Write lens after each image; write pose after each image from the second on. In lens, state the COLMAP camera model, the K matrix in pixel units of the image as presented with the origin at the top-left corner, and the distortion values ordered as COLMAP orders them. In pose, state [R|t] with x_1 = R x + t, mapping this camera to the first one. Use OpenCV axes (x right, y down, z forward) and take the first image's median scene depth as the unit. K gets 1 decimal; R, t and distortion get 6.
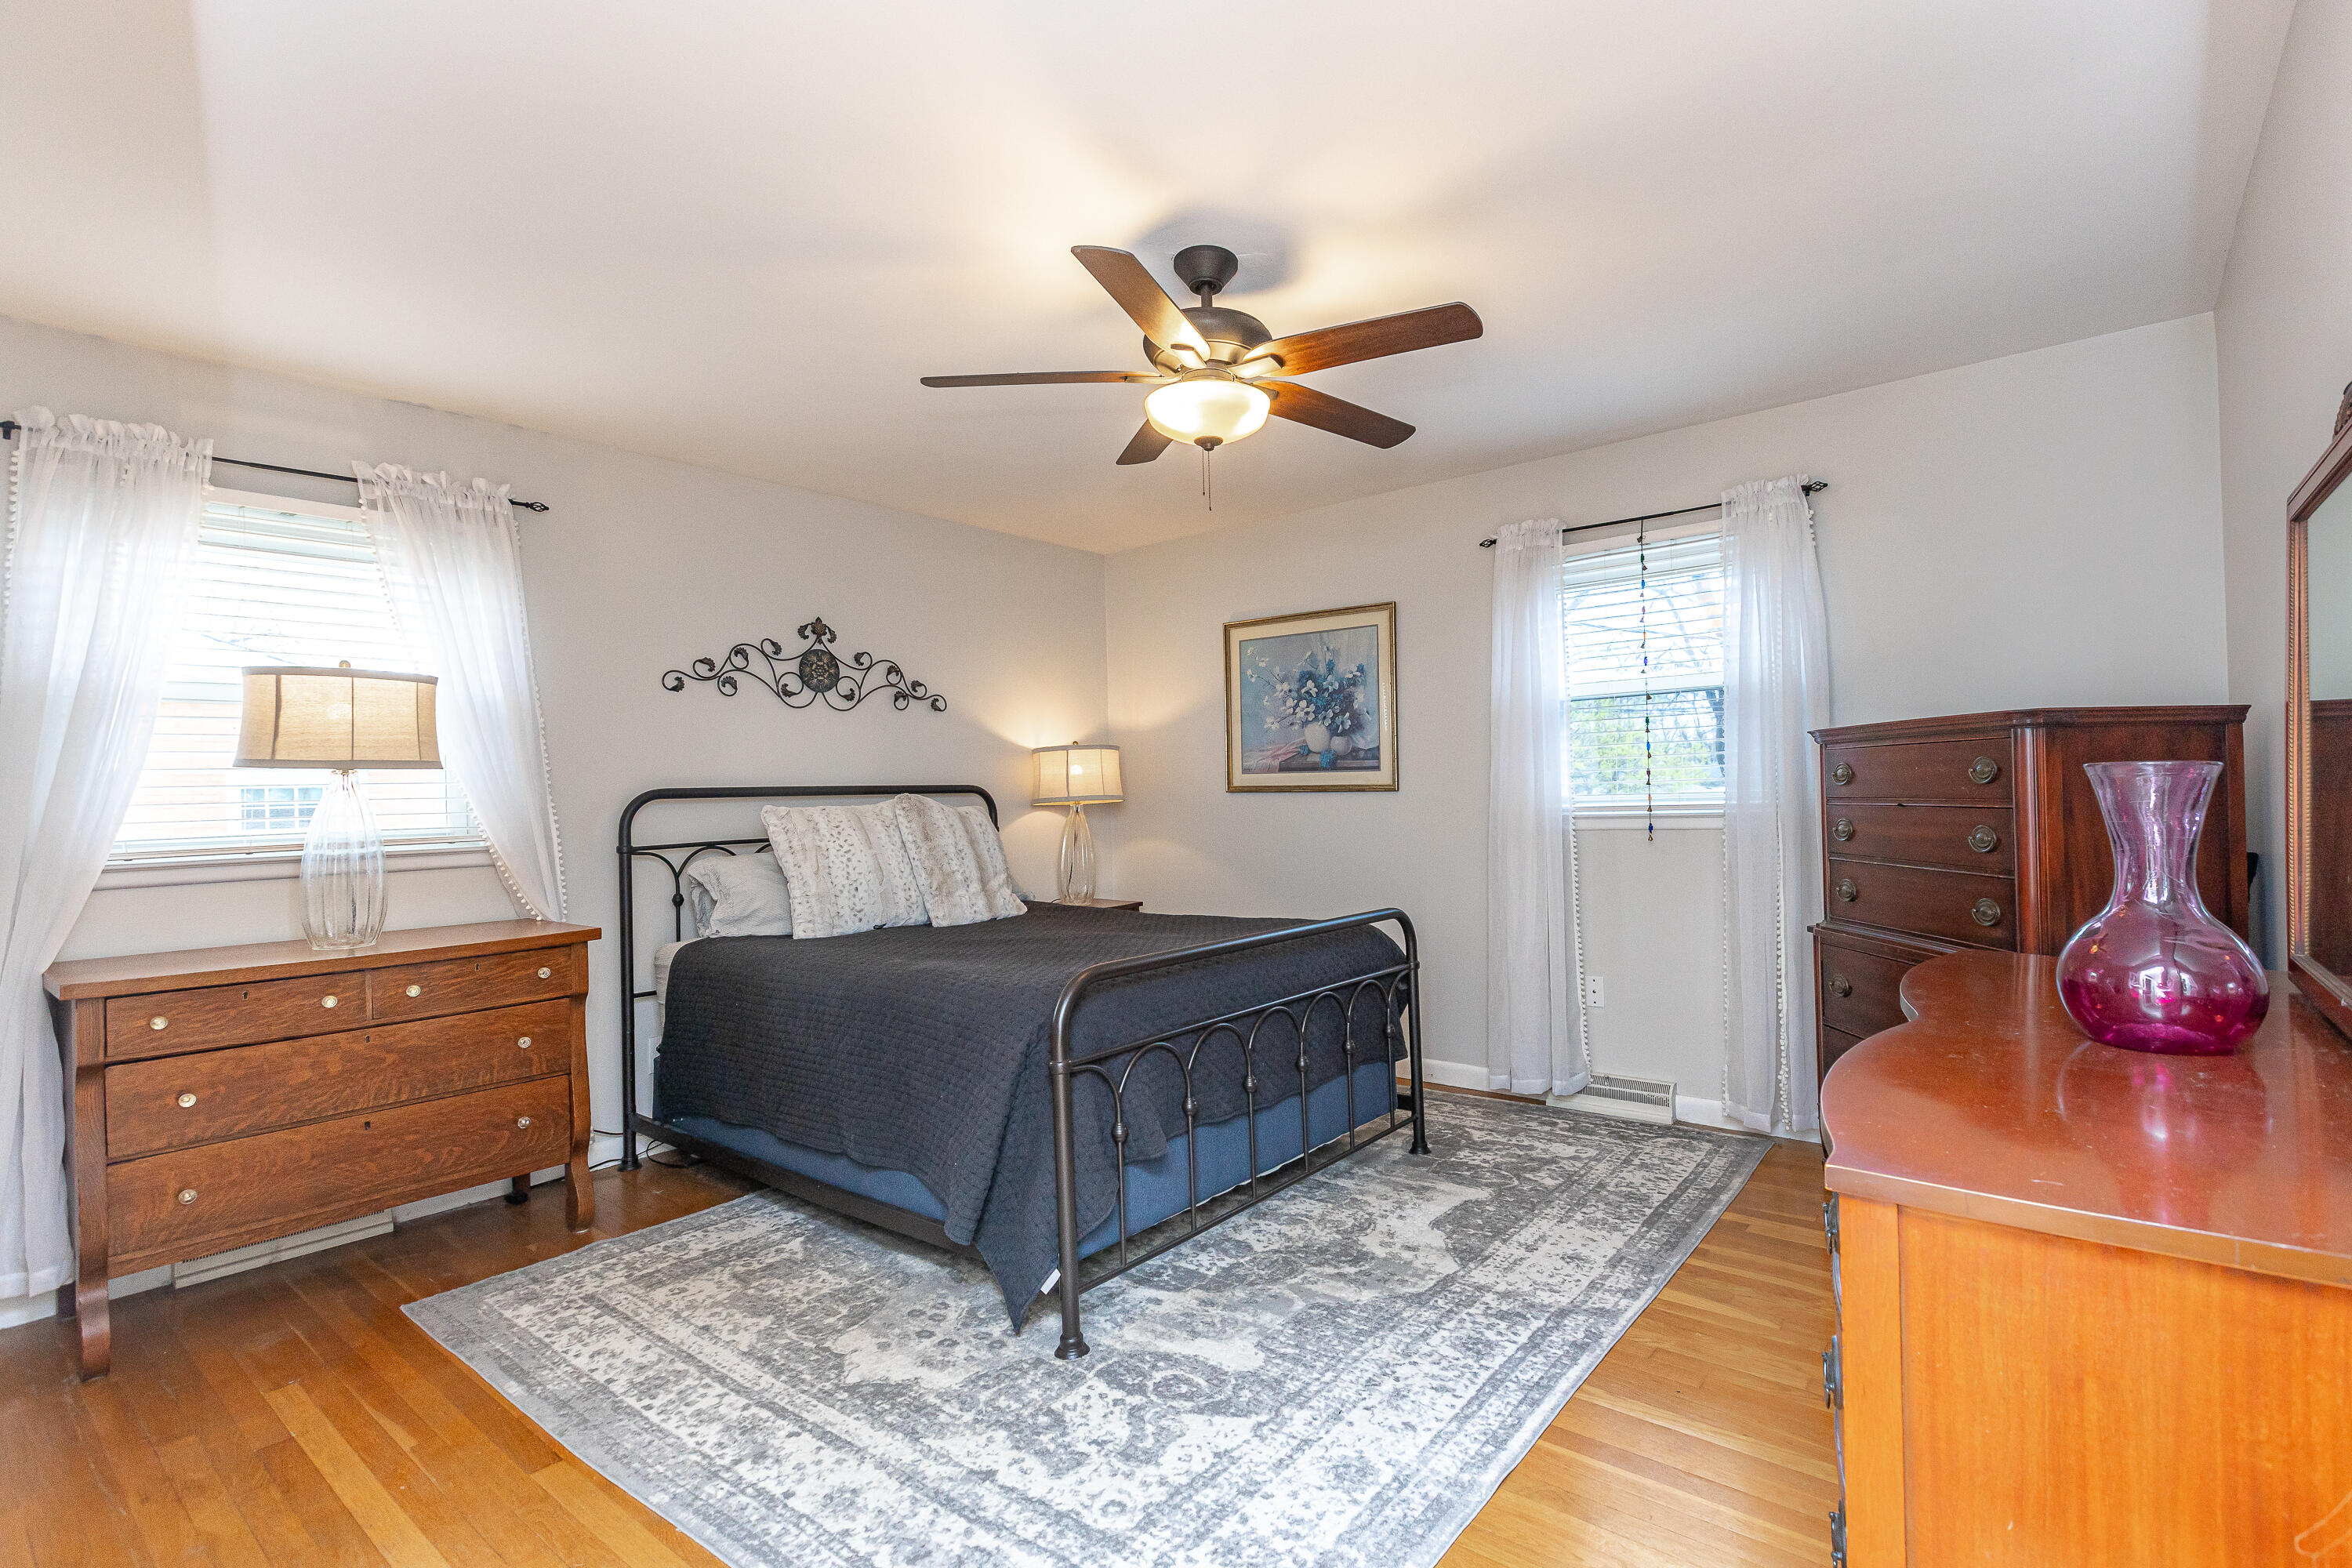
lens RADIAL K [[1080.4, 0, 1182.5], [0, 1080.4, 787.7], [0, 0, 1]] dist [0.000546, -0.000083]
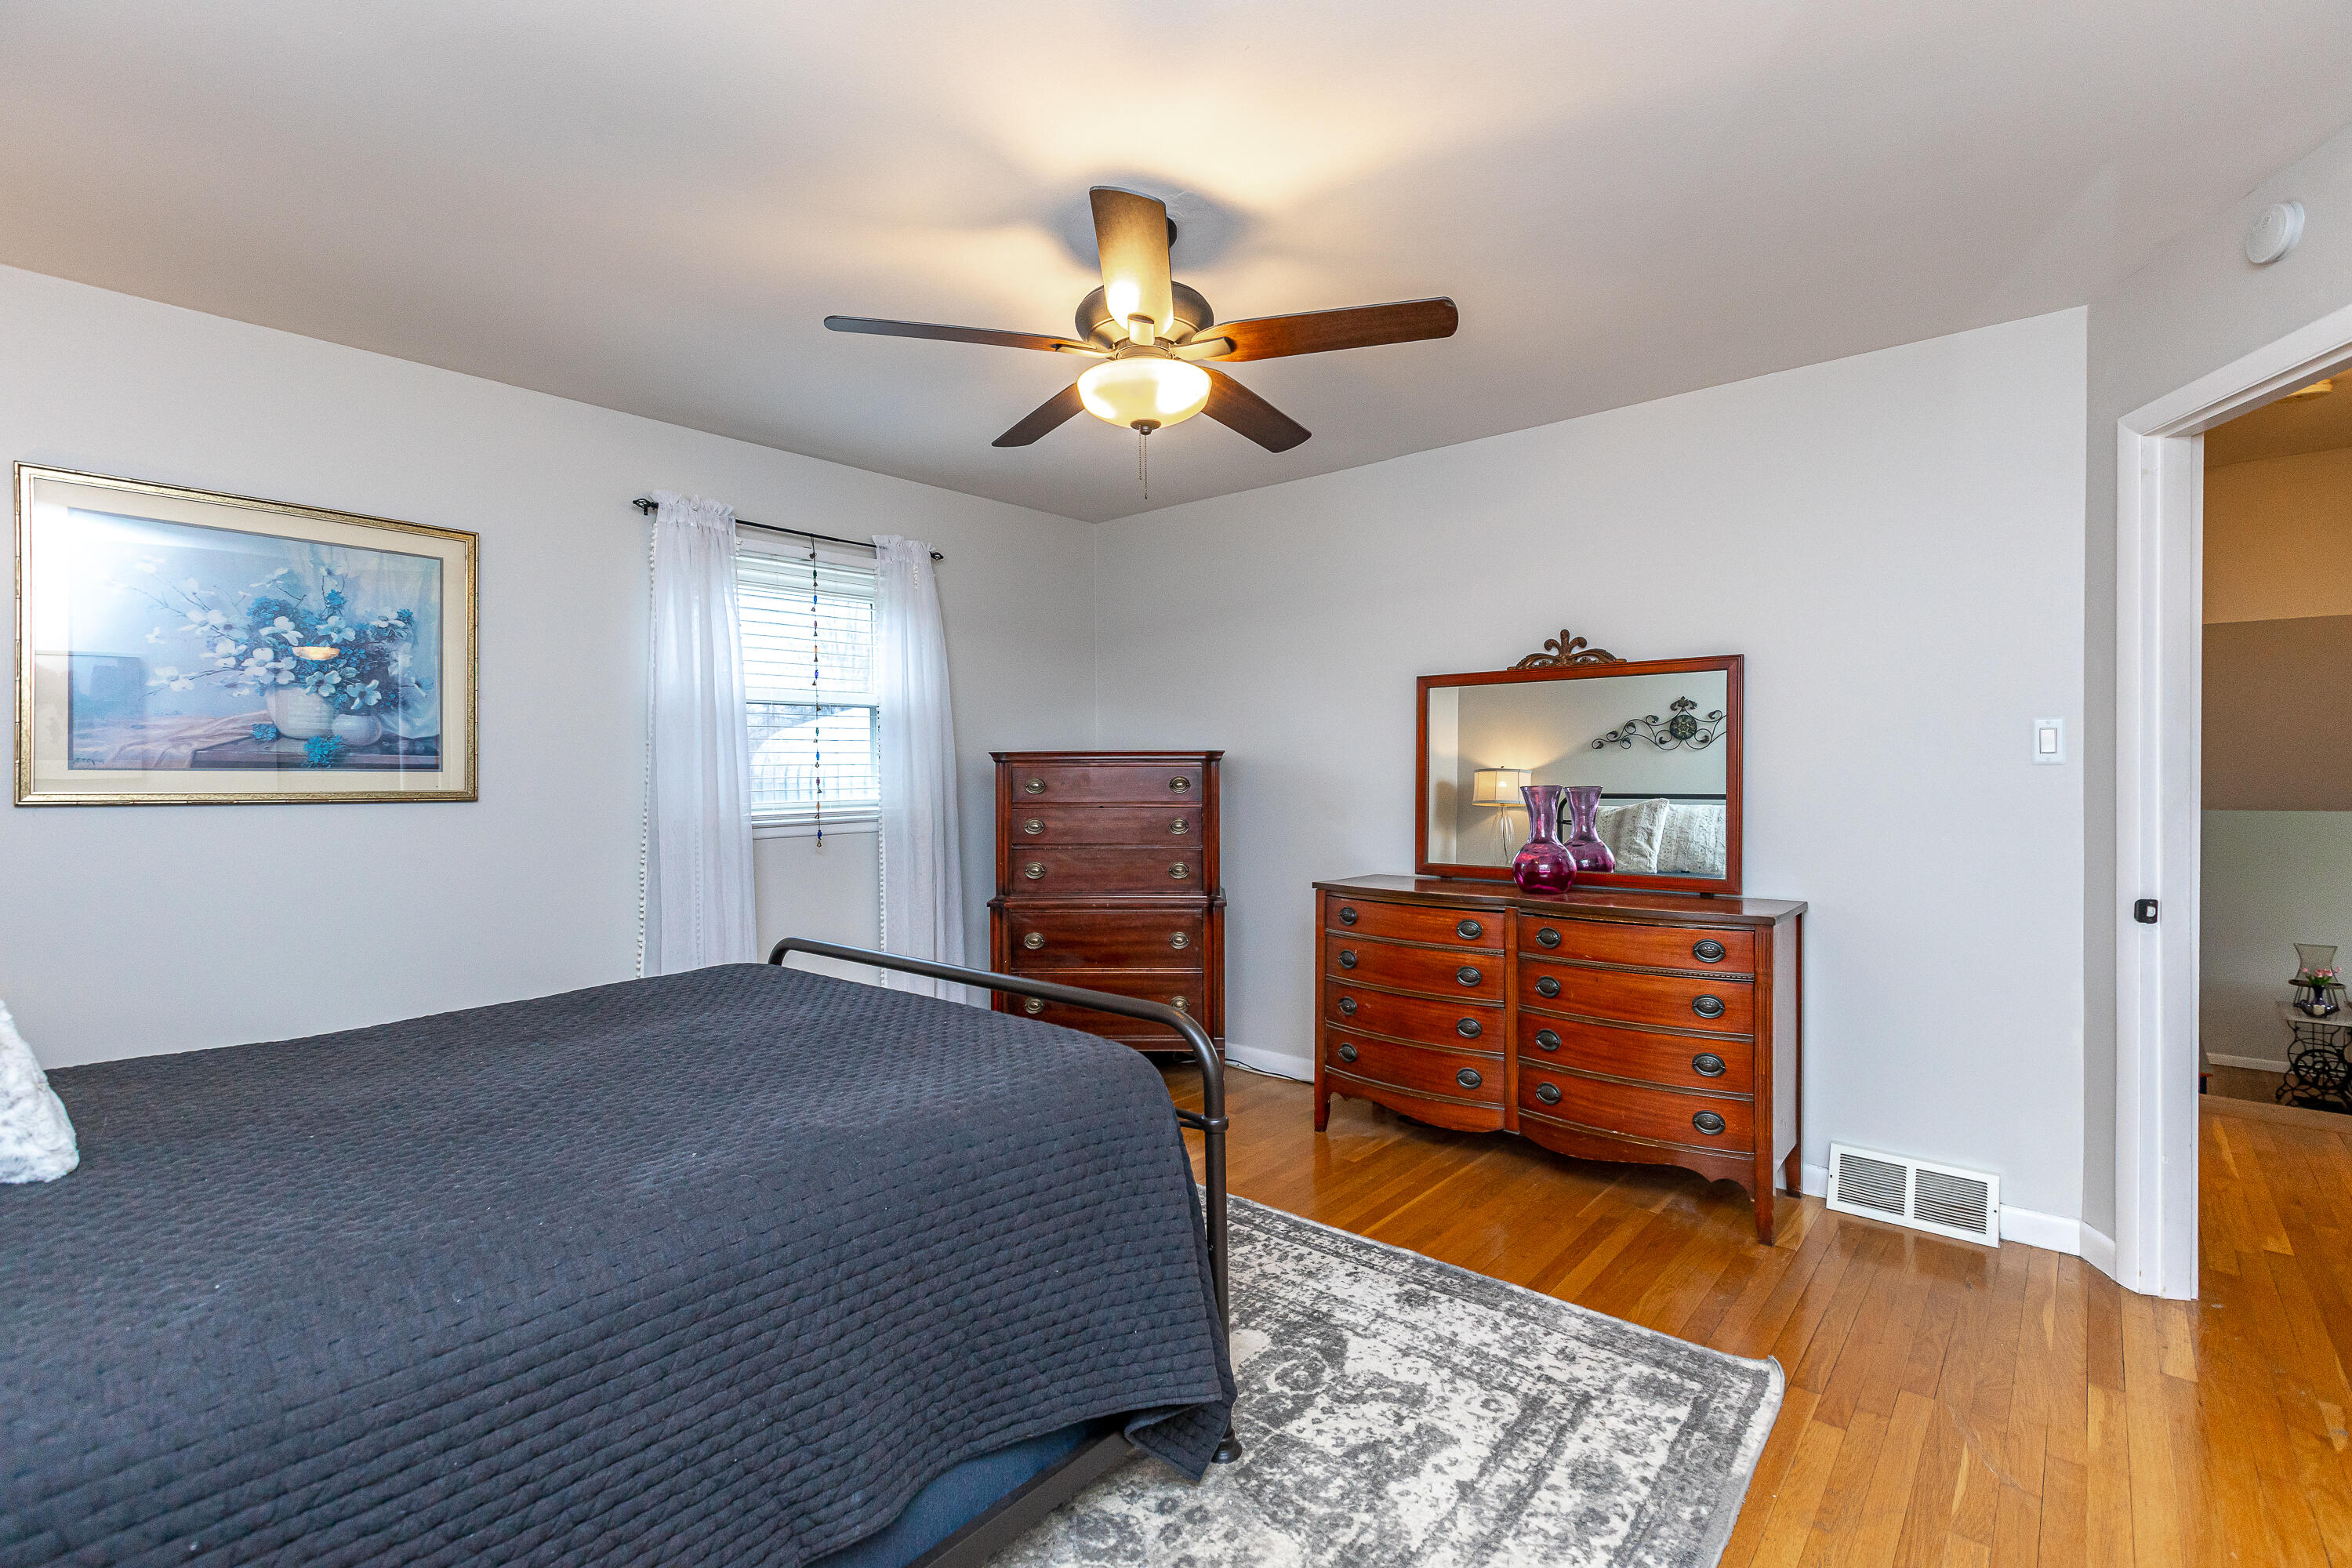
lens RADIAL K [[1080.4, 0, 1178.6], [0, 1080.4, 786.0], [0, 0, 1]] dist [0.000546, -0.000083]
pose [[0.017936, 0.009141, 0.999797, -0.539464], [0.001572, 0.999957, -0.009170, 0.000701], [-0.999838, 0.001736, 0.017921, 0.567437]]
